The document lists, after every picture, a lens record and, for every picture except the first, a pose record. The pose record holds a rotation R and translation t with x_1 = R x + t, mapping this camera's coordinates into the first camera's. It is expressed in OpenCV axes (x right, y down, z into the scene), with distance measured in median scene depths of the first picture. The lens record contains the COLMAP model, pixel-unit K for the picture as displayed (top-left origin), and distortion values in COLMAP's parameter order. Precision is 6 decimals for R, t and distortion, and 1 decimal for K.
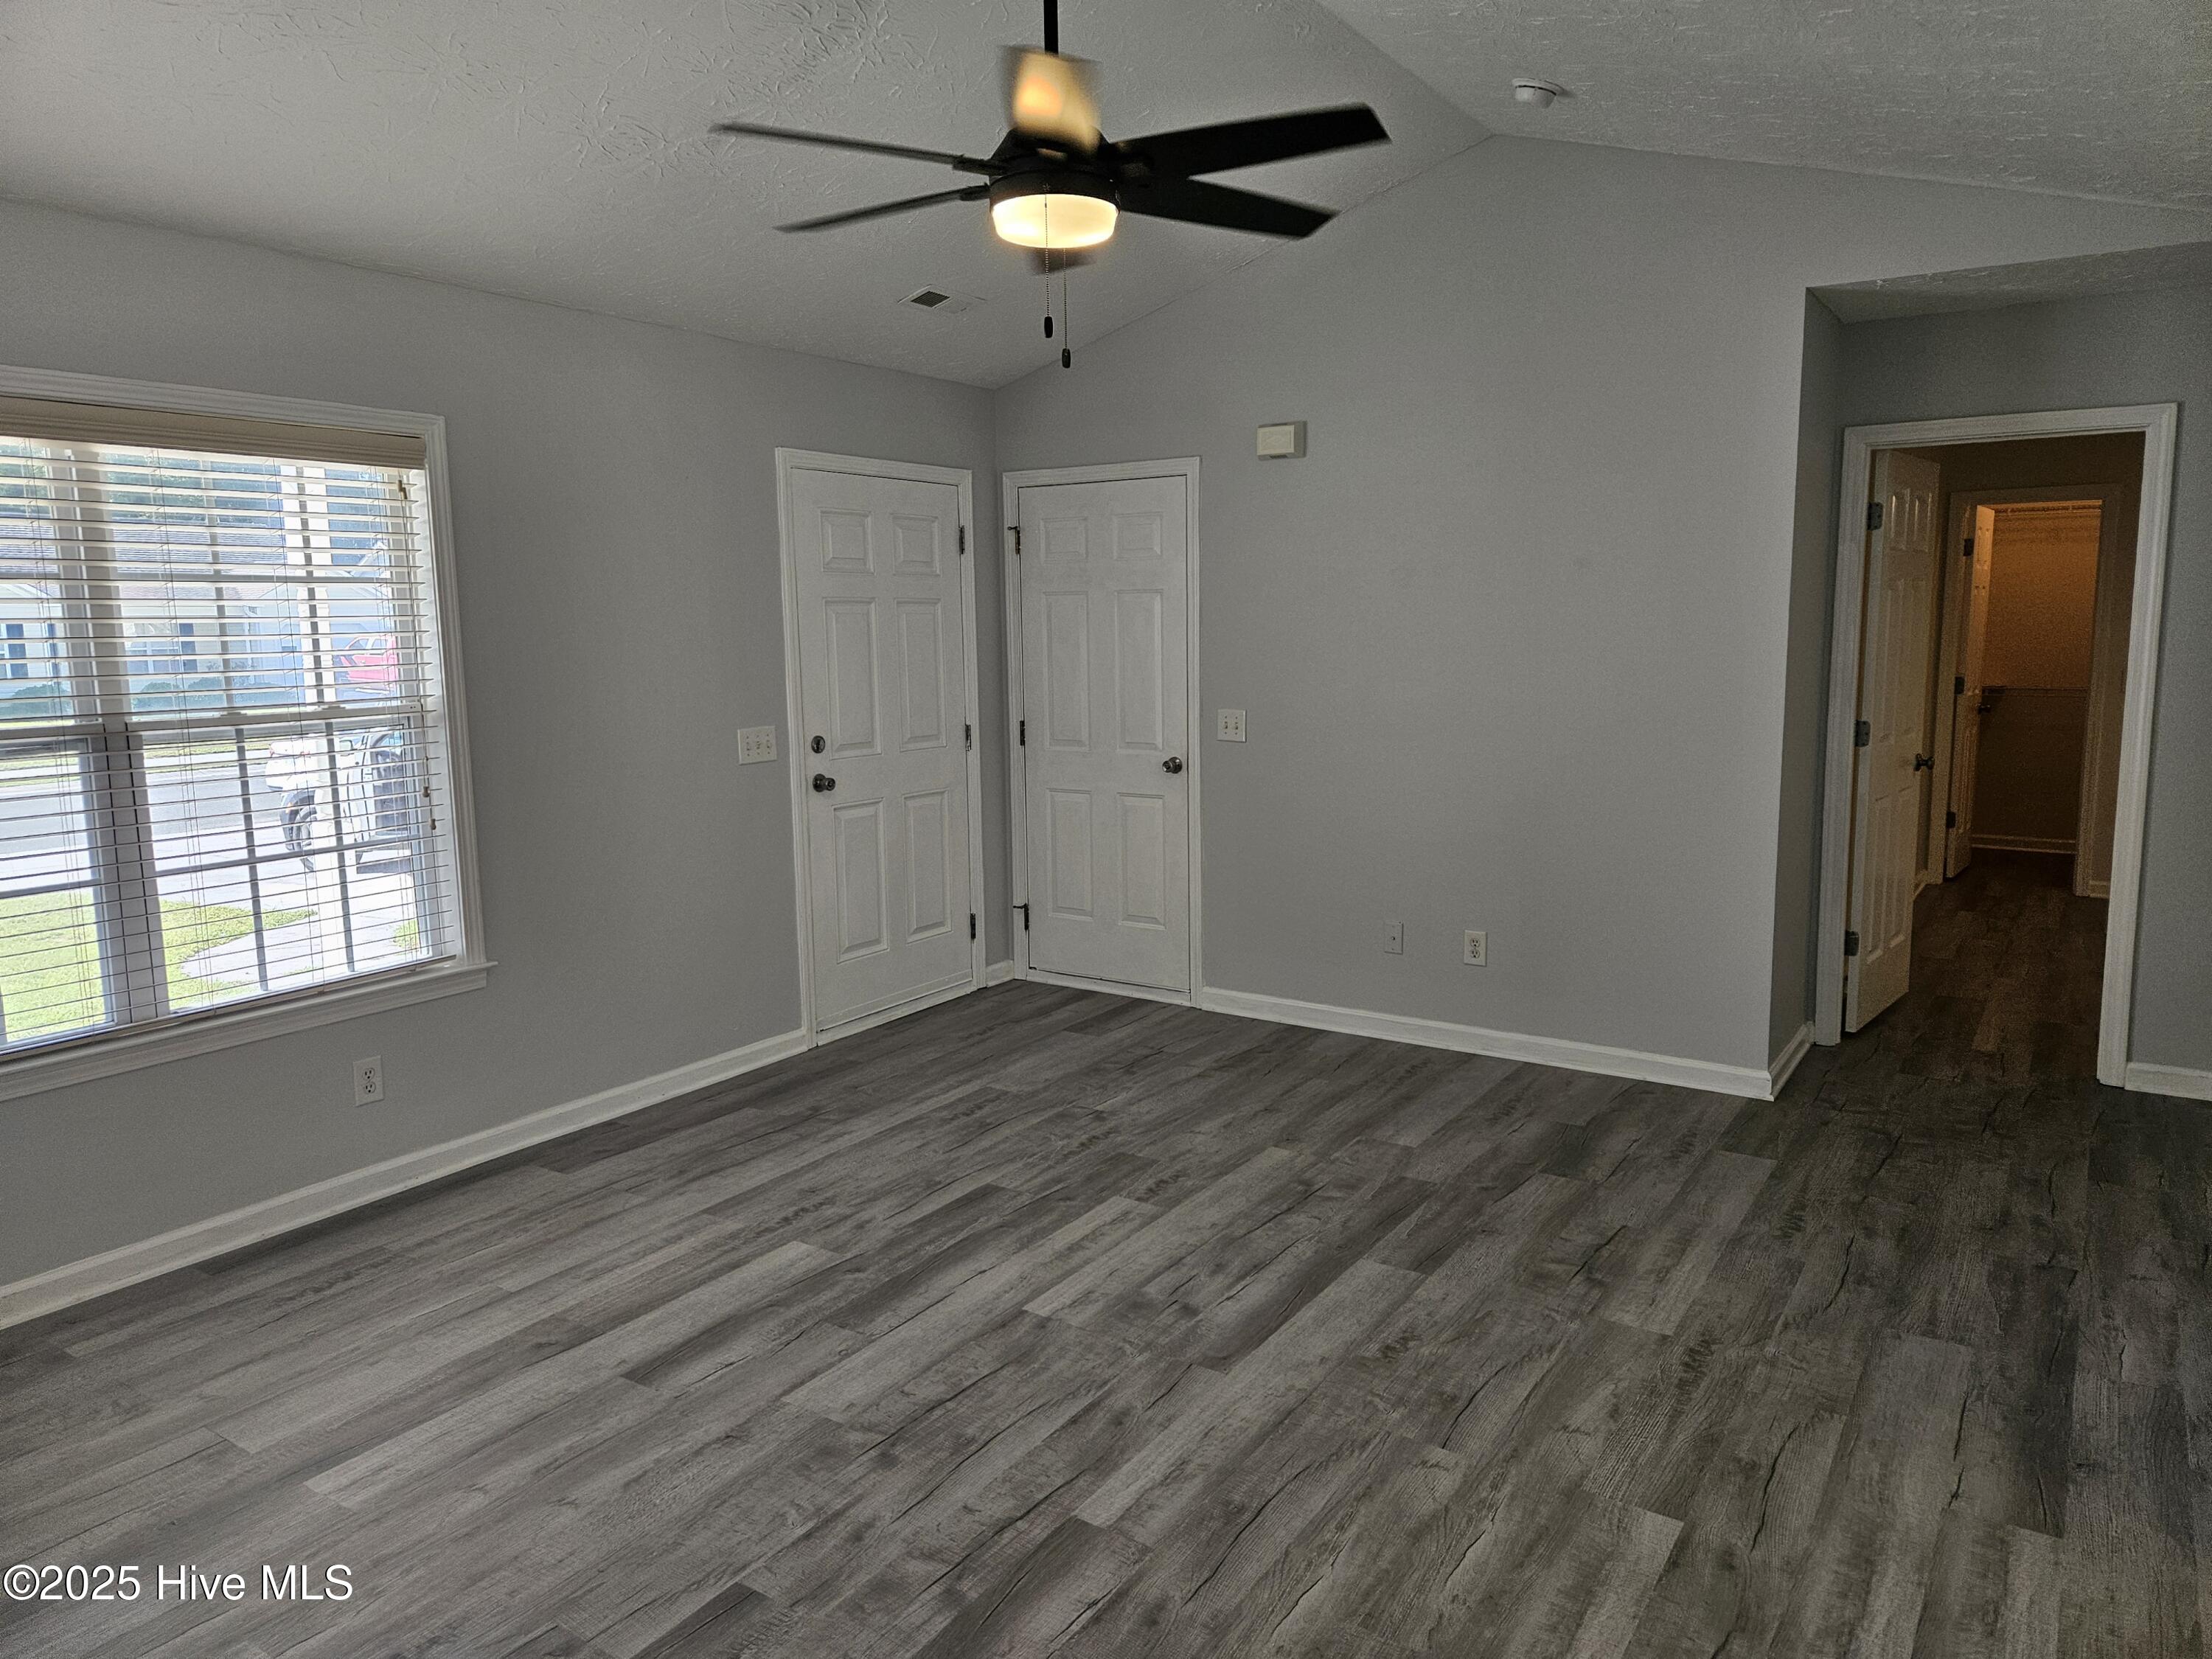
lens RADIAL K [[1492.2, 0, 1111.5], [0, 1492.2, 819.3], [0, 0, 1]] dist [0.040501, -0.027207]
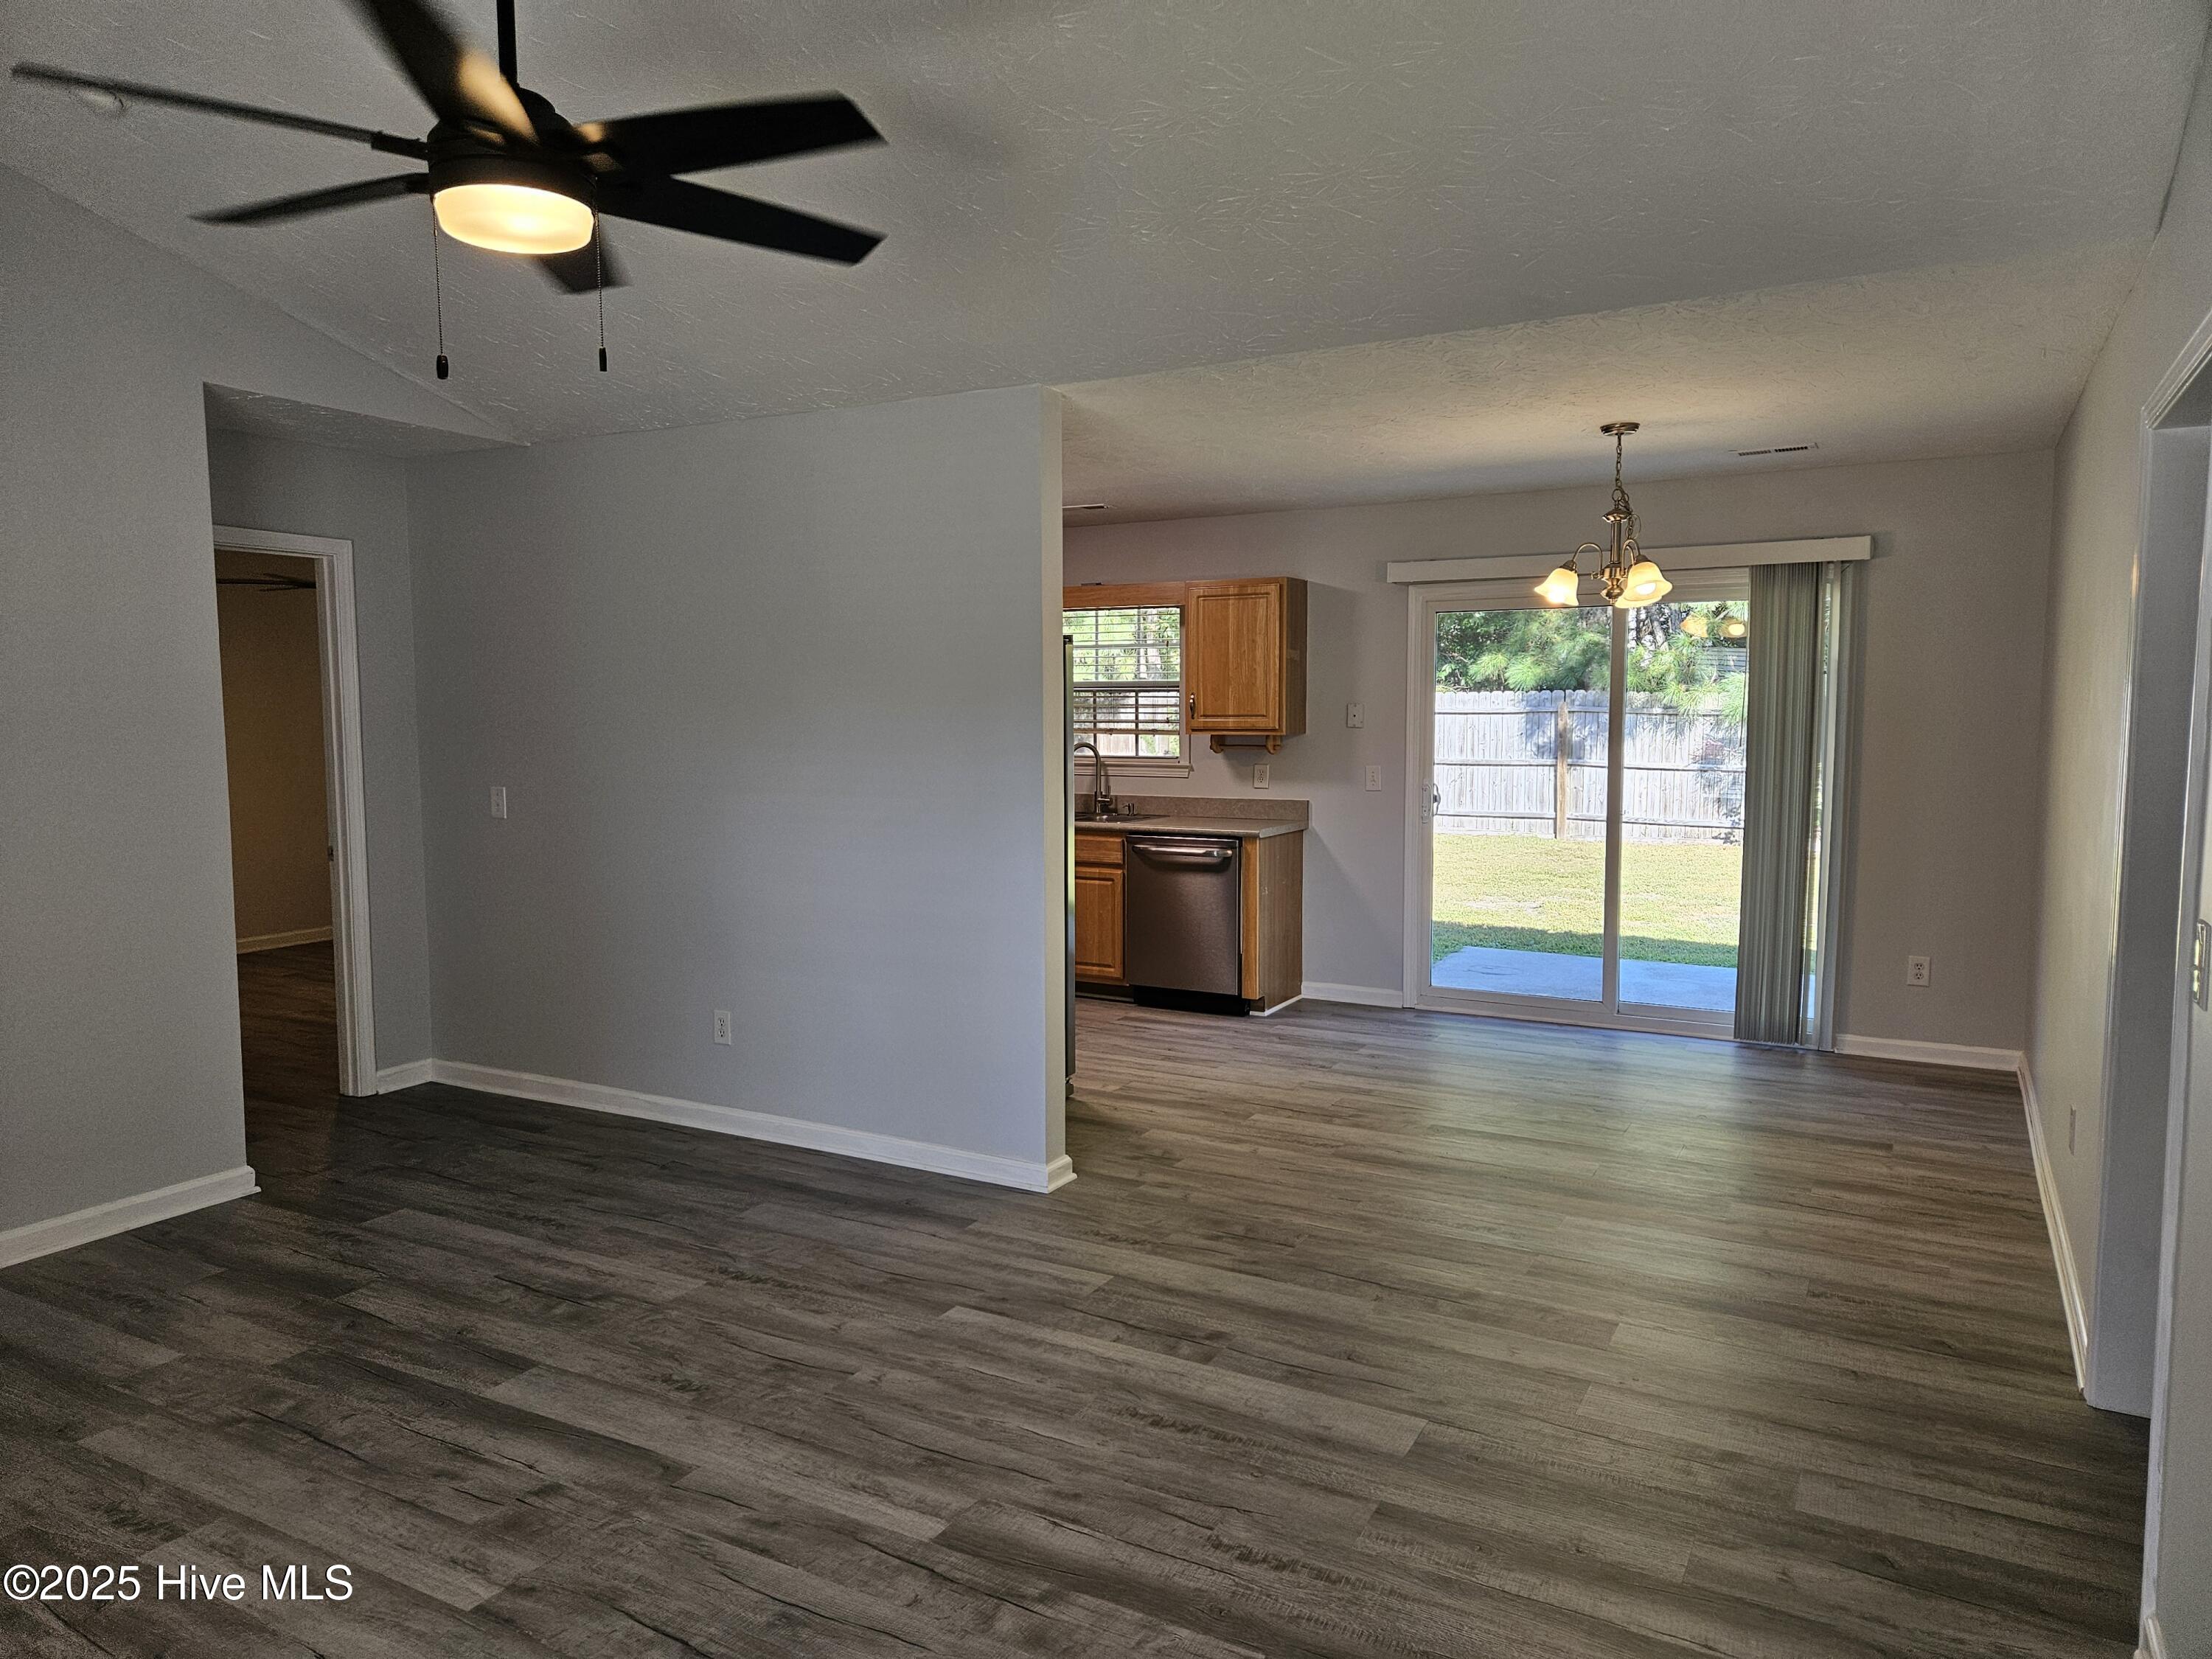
lens RADIAL K [[1492.2, 0, 1112.6], [0, 1492.2, 836.2], [0, 0, 1]] dist [0.040501, -0.027207]
pose [[-0.102036, -0.077332, 0.991770, -0.807904], [0.136756, 0.986418, 0.090984, -0.078490], [-0.985336, 0.144914, -0.090075, 0.694460]]
